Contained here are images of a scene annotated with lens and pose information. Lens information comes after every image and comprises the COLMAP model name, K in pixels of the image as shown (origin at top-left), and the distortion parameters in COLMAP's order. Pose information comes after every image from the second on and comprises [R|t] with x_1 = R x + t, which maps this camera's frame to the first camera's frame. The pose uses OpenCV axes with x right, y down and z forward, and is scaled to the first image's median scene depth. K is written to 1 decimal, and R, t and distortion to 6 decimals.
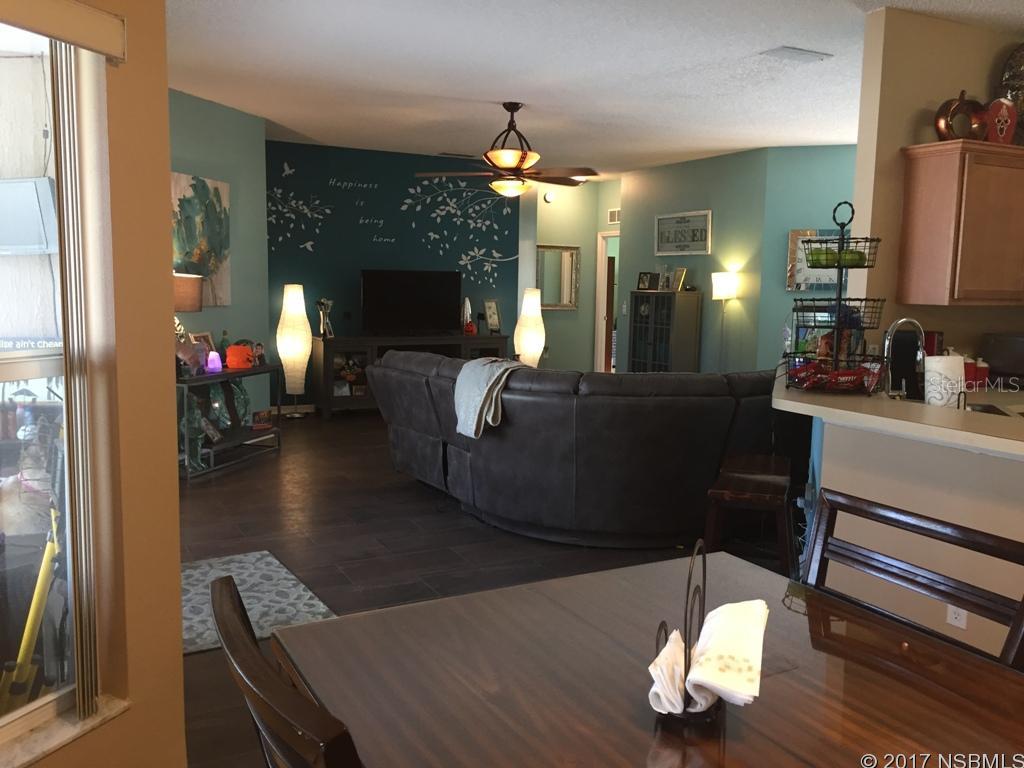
lens RADIAL K [[867.4, 0, 511.5], [0, 867.4, 381.2], [0, 0, 1]] dist [0.060214, -0.094013]
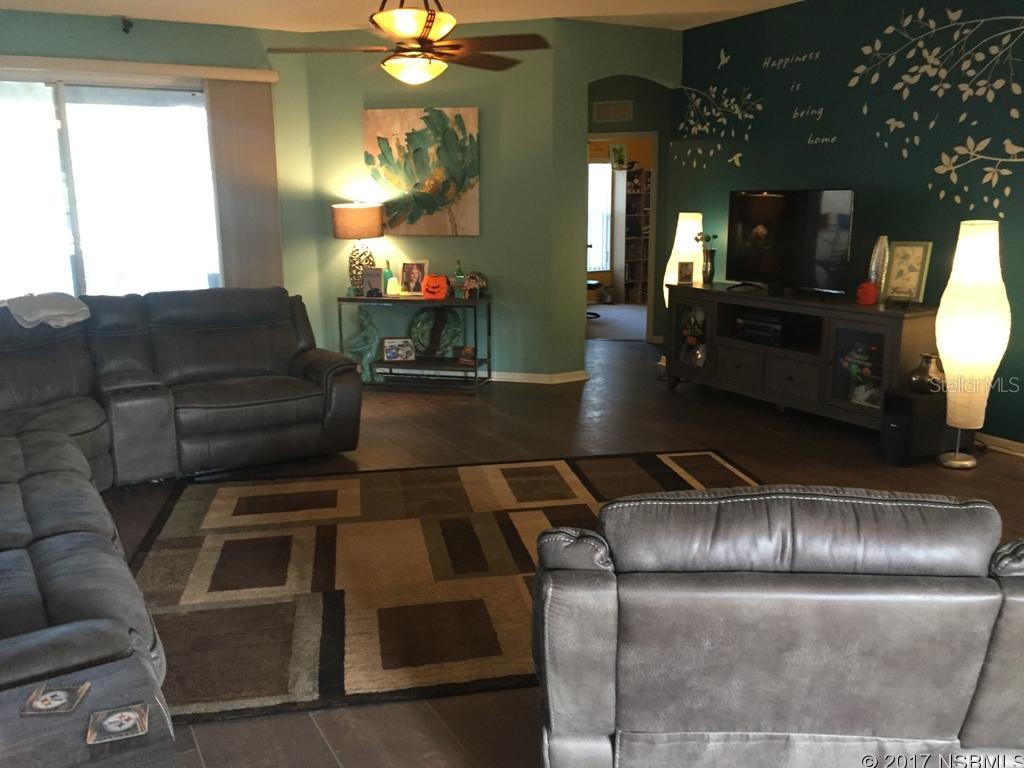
lens RADIAL K [[867.4, 0, 508.8], [0, 867.4, 384.1], [0, 0, 1]] dist [0.060214, -0.094013]
pose [[0.029231, 0.196890, -0.979990, 0.685217], [-0.106142, 0.975477, 0.192818, -0.118934], [0.993921, 0.098382, 0.049413, 1.026542]]
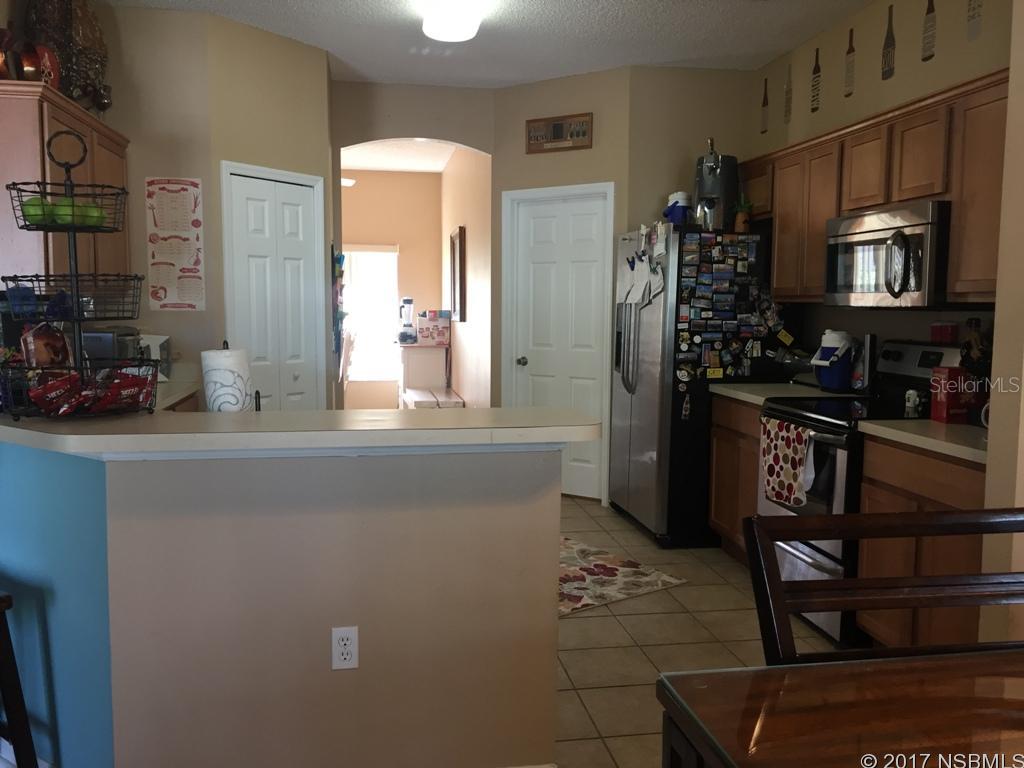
lens RADIAL K [[867.4, 0, 507.7], [0, 867.4, 383.2], [0, 0, 1]] dist [0.060214, -0.094013]
pose [[0.308544, -0.101633, 0.945765, -0.076880], [0.105685, 0.991782, 0.072100, -0.012192], [-0.945321, 0.077708, 0.316749, 0.219649]]
